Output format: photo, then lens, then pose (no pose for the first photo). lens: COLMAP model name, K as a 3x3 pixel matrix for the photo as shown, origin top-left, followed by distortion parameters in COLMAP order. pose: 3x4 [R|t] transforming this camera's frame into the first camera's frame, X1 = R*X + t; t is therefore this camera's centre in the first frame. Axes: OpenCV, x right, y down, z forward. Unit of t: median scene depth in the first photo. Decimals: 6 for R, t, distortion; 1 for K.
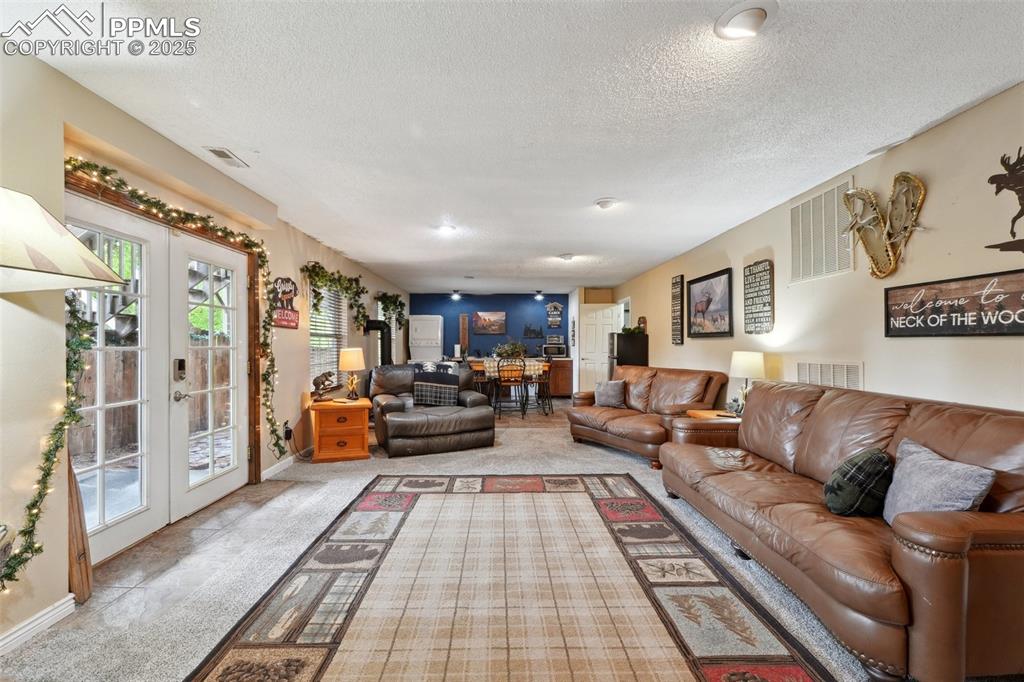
lens RADIAL K [[439.6, 0, 511.2], [0, 439.6, 340.9], [0, 0, 1]] dist [0.000386, -0.000287]
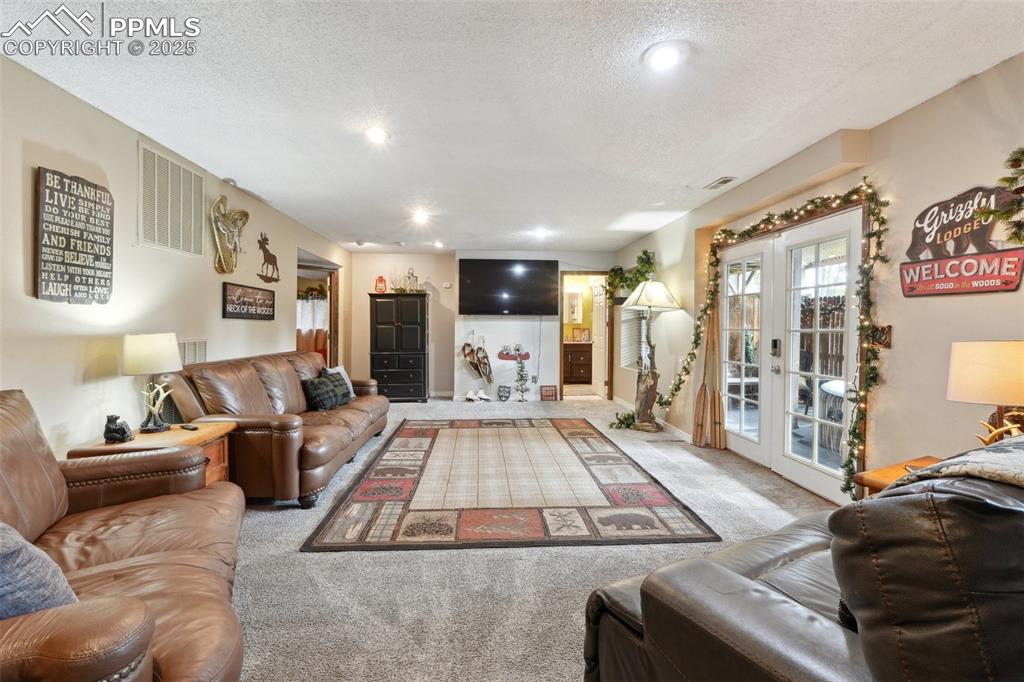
lens RADIAL K [[439.6, 0, 512.5], [0, 439.6, 334.4], [0, 0, 1]] dist [0.000386, -0.000287]
pose [[-0.998763, -0.005856, -0.049384, 0.024438], [-0.006326, 0.999936, 0.009360, 0.017661], [0.049327, 0.009661, -0.998736, 1.794632]]
